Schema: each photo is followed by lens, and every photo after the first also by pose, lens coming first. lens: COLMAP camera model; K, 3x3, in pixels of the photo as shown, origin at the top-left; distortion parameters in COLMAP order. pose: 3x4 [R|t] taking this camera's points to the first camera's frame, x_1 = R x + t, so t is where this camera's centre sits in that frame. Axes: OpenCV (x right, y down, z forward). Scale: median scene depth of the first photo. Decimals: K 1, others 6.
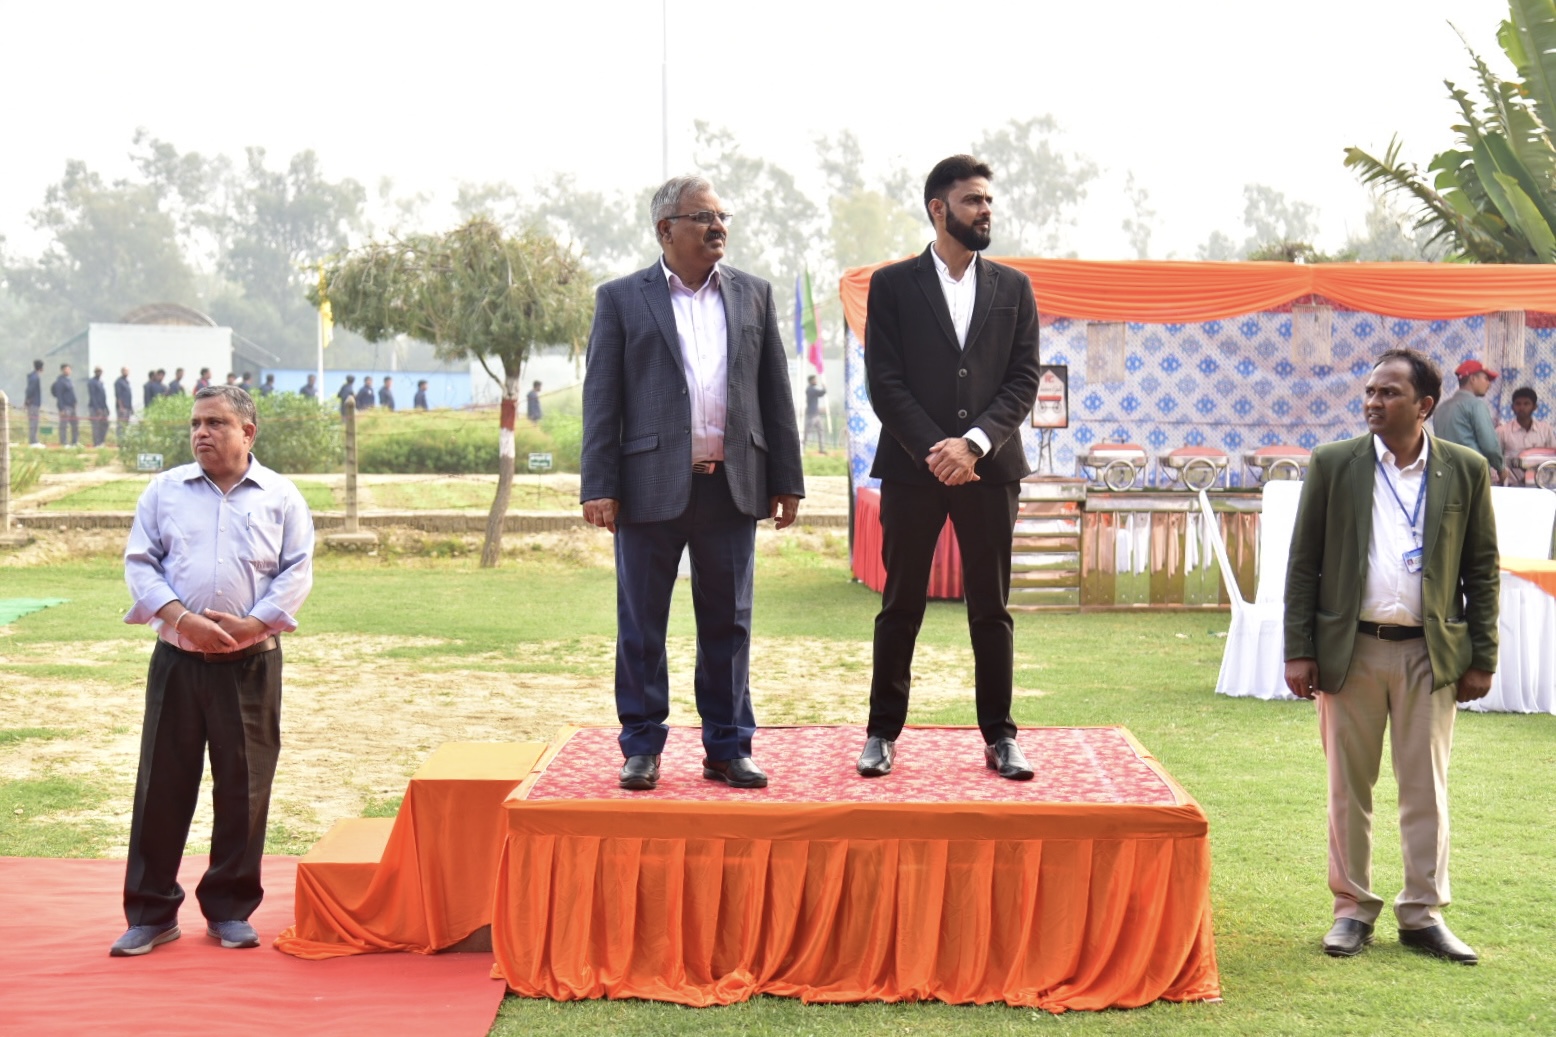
lens RADIAL K [[2331.7, 0, 784.9], [0, 2331.7, 600.9], [0, 0, 1]] dist [0.227695, 0.000000]
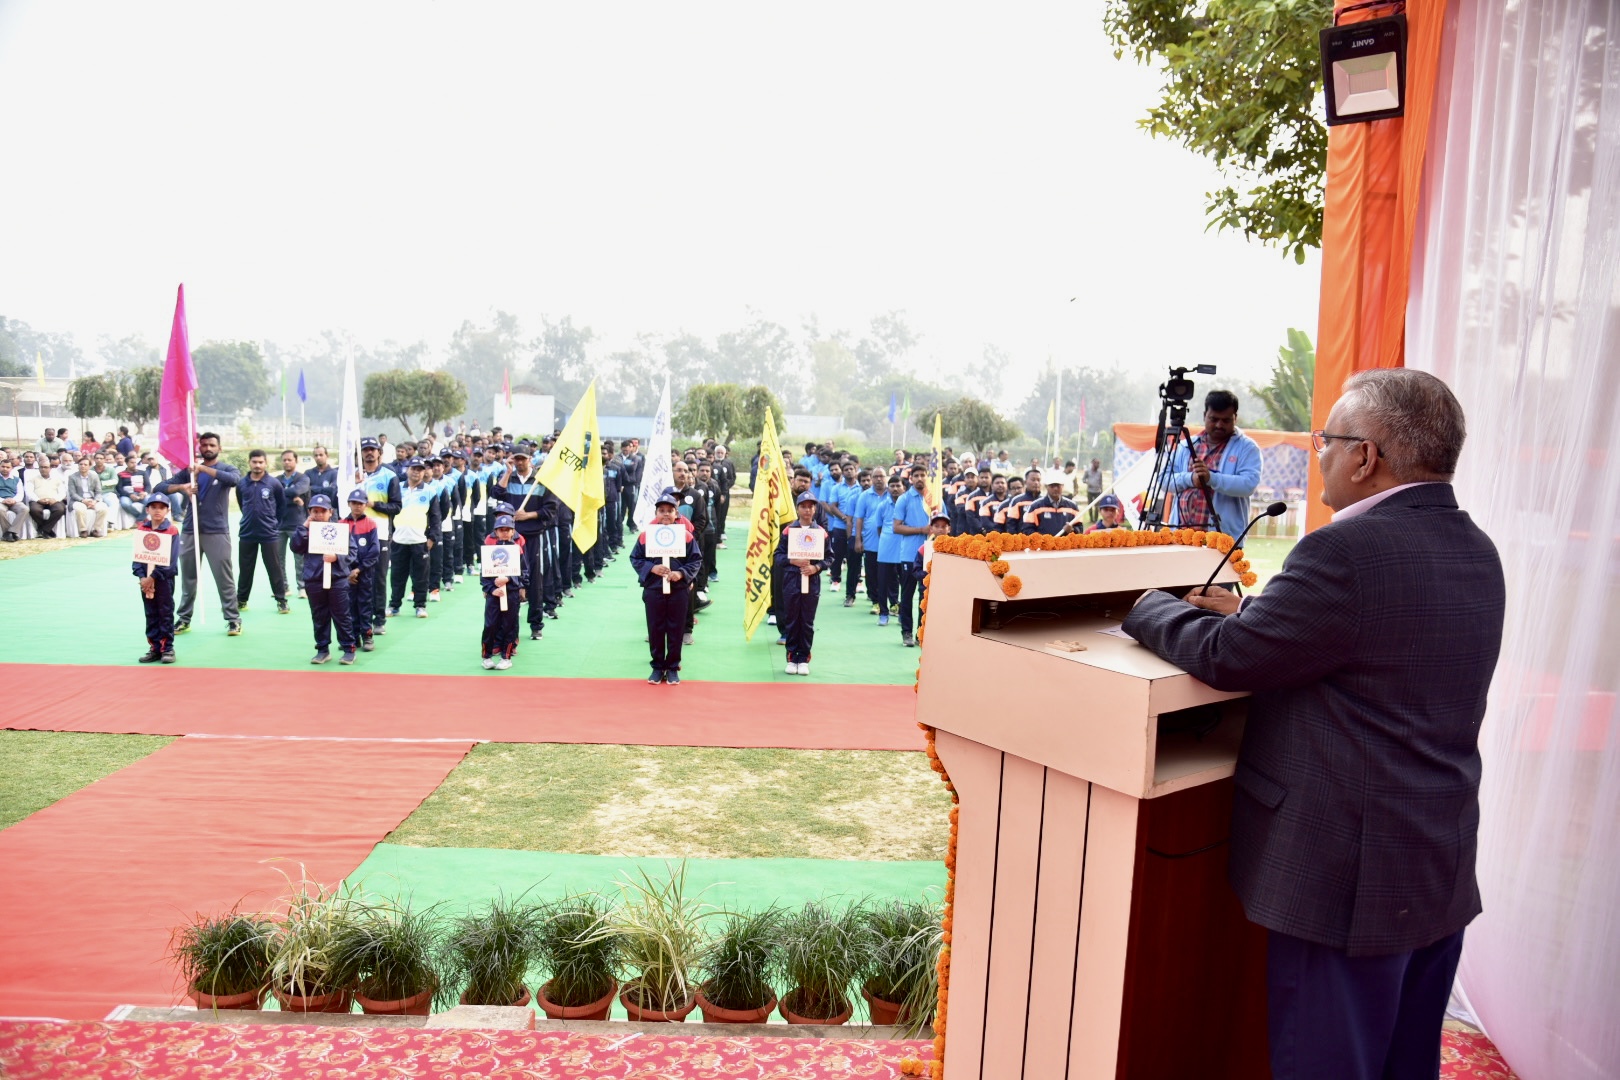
lens RADIAL K [[1112.3, 0, 805.8], [0, 1112.3, 542.4], [0, 0, 1]] dist [-0.114450, 0.059822]
pose [[0.997730, 0.021420, 0.063843, -0.454623], [-0.022517, 0.999610, 0.016513, 0.000049], [-0.063464, -0.017913, 0.997823, -0.403166]]
